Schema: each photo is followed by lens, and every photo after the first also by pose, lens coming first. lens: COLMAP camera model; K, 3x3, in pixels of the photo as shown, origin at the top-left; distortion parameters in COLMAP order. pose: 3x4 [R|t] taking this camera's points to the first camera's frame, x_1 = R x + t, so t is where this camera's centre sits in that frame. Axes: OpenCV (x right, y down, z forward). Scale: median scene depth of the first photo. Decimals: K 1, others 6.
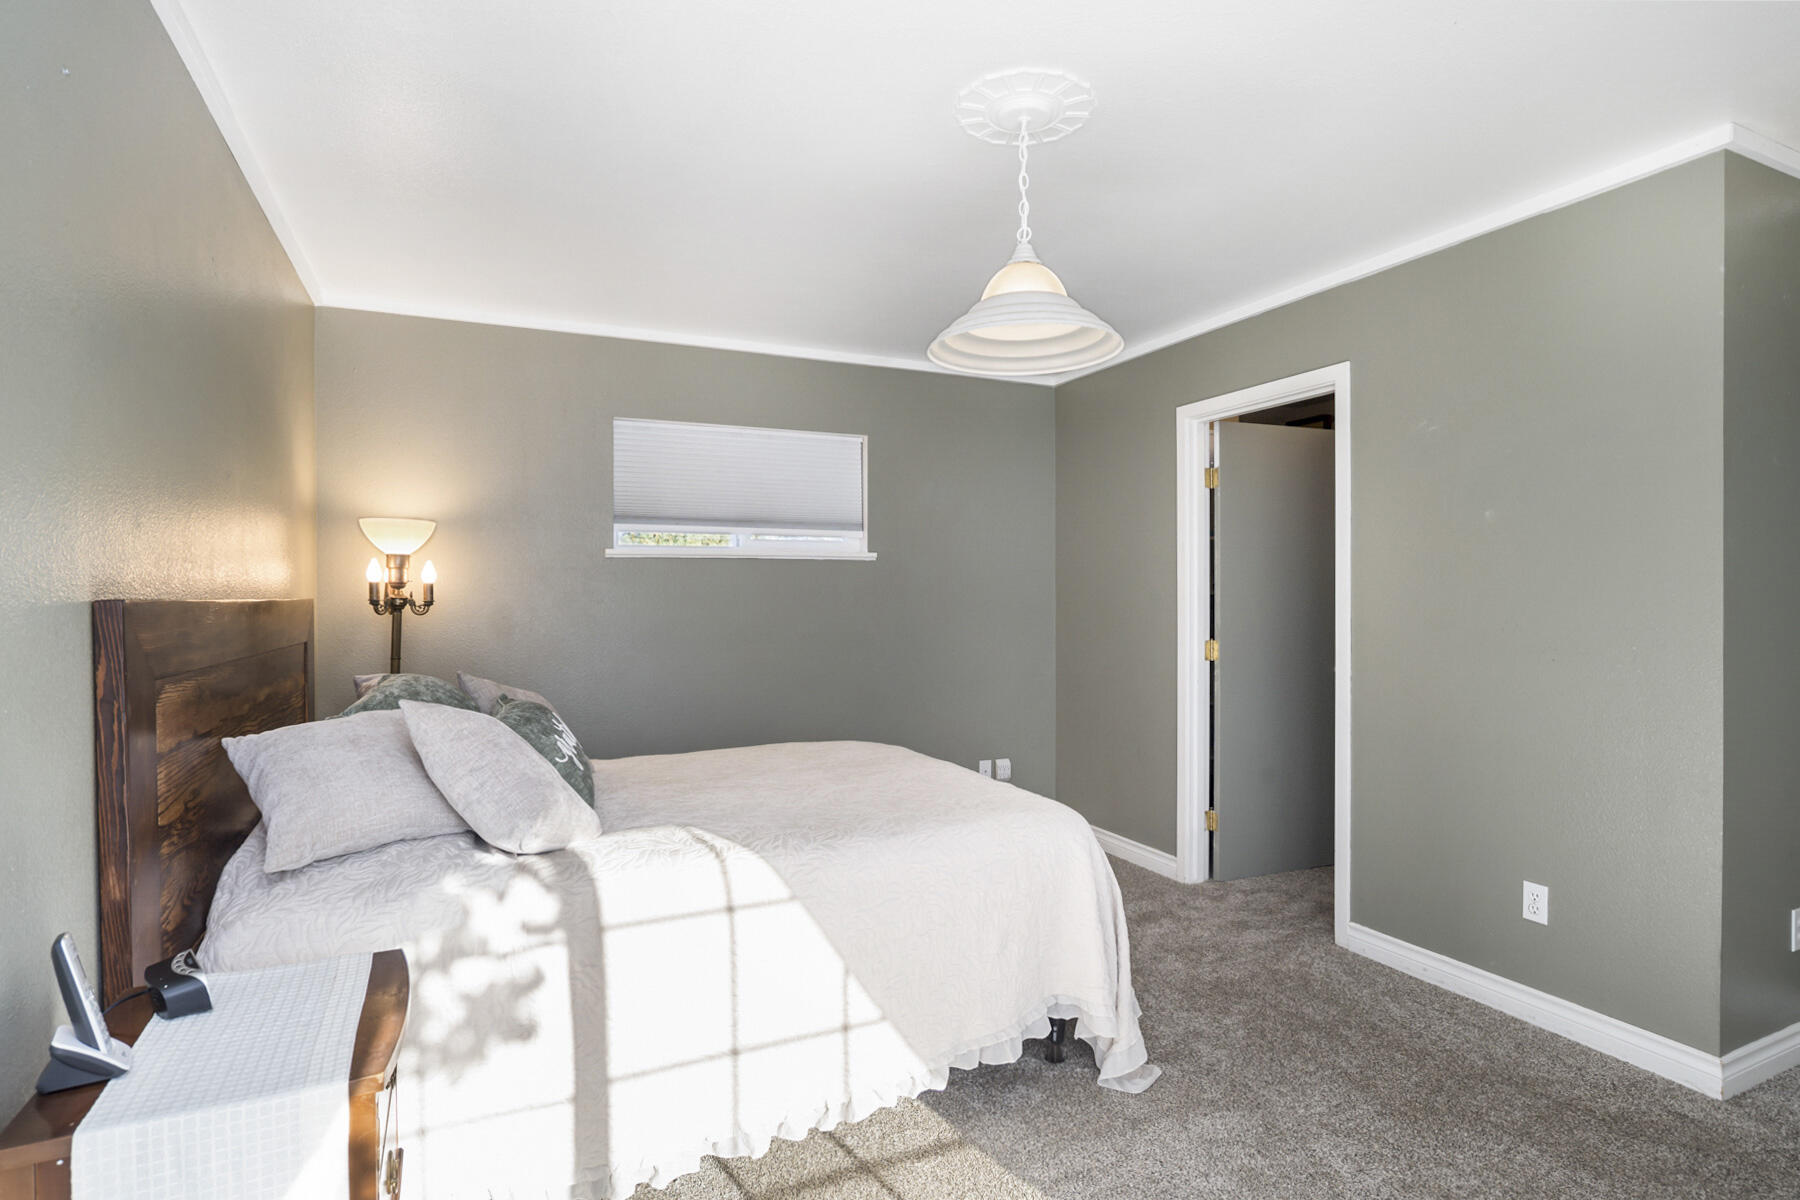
lens RADIAL K [[936.8, 0, 900.0], [0, 936.8, 600.0], [0, 0, 1]] dist [-0.014489, 0.000343]
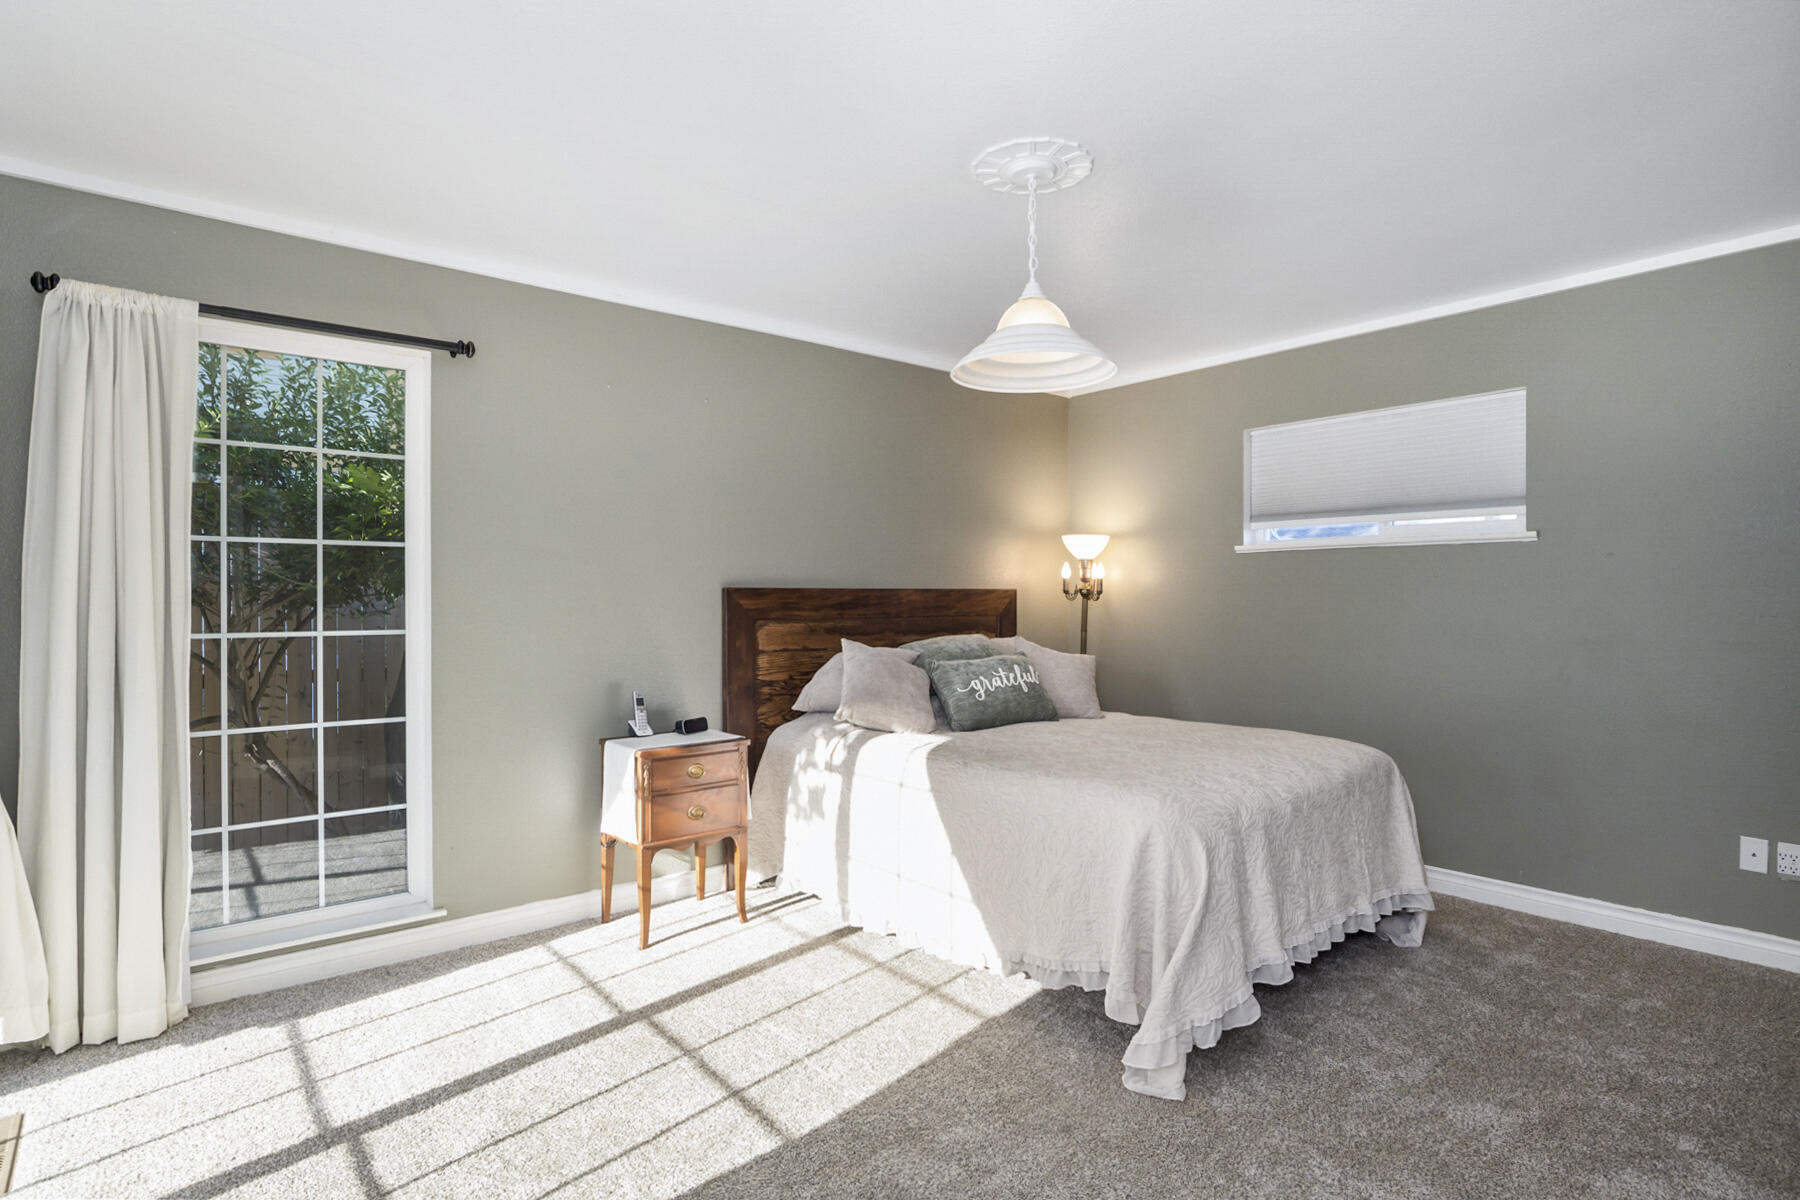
lens RADIAL K [[936.8, 0, 900.0], [0, 936.8, 600.0], [0, 0, 1]] dist [-0.014489, 0.000343]
pose [[0.240453, 0.009817, -0.970611, 0.796208], [0.000571, 0.999947, 0.010256, -0.000311], [0.970661, -0.003020, 0.240435, 0.365621]]
